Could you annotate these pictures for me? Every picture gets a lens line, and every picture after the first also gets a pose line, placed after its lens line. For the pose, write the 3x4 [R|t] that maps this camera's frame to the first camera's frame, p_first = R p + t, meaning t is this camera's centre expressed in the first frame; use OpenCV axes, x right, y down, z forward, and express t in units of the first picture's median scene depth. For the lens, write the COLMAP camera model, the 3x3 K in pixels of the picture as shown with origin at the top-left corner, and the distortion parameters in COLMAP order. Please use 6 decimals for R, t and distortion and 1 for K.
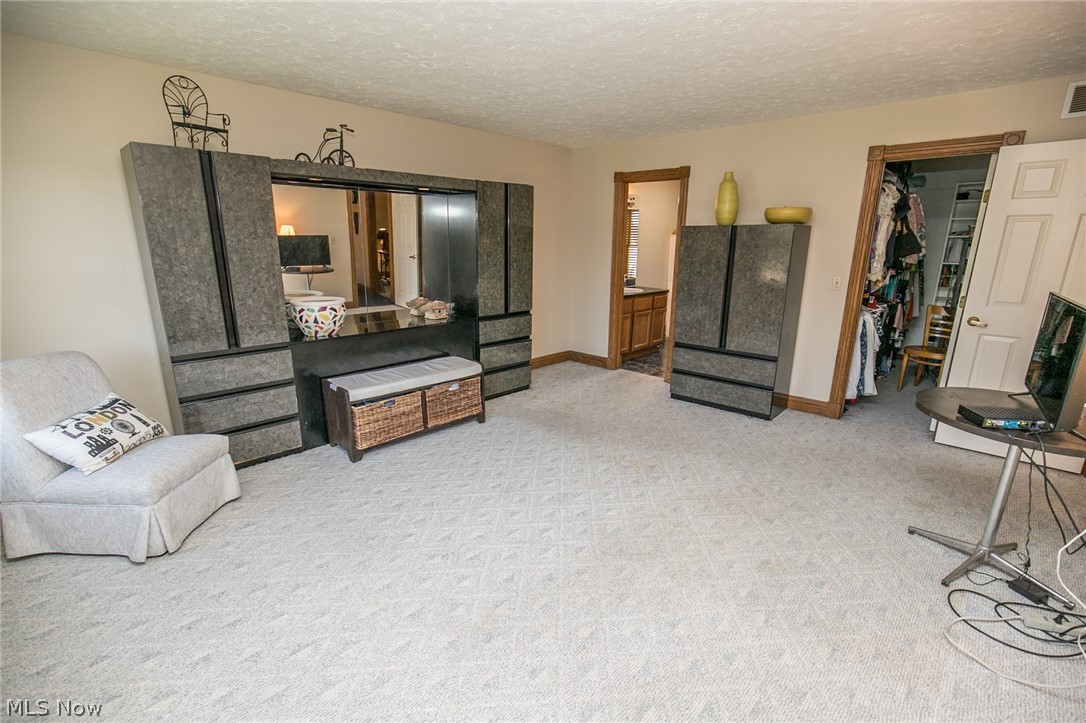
lens RADIAL K [[493.9, 0, 543.2], [0, 493.9, 364.5], [0, 0, 1]] dist [-0.015998, 0.003713]
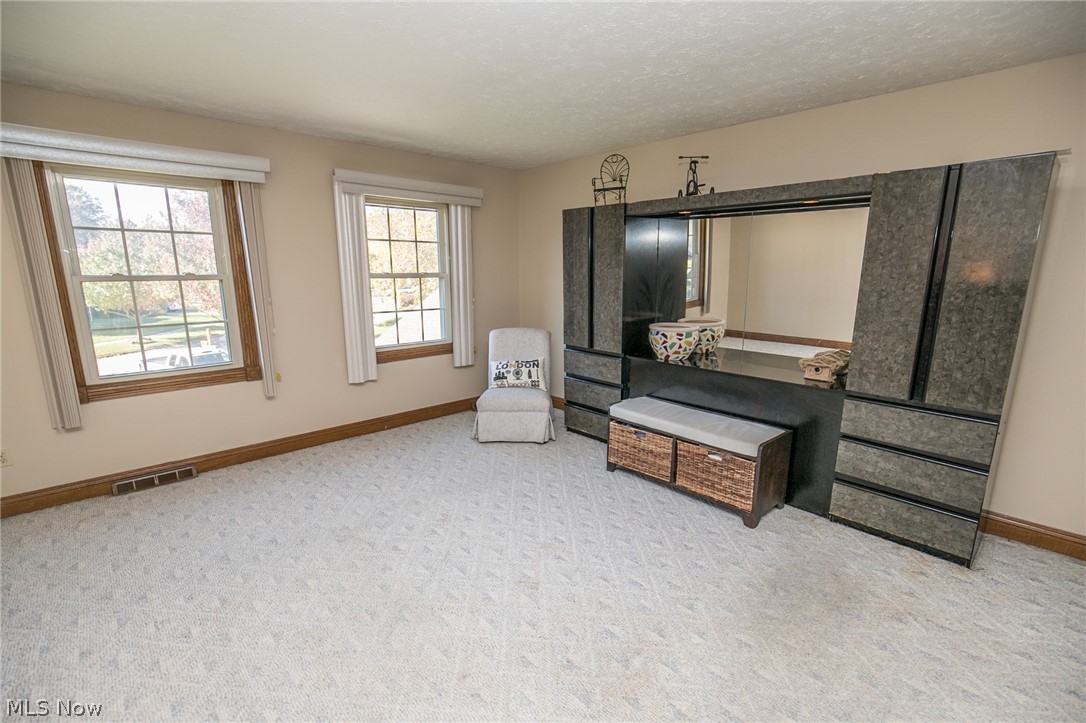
lens RADIAL K [[493.9, 0, 543.8], [0, 493.9, 366.6], [0, 0, 1]] dist [-0.015998, 0.003713]
pose [[-0.055069, 0.189651, -0.980306, 0.608297], [-0.244942, 0.949230, 0.197399, -0.187330], [0.967972, 0.250989, -0.005820, 0.752978]]
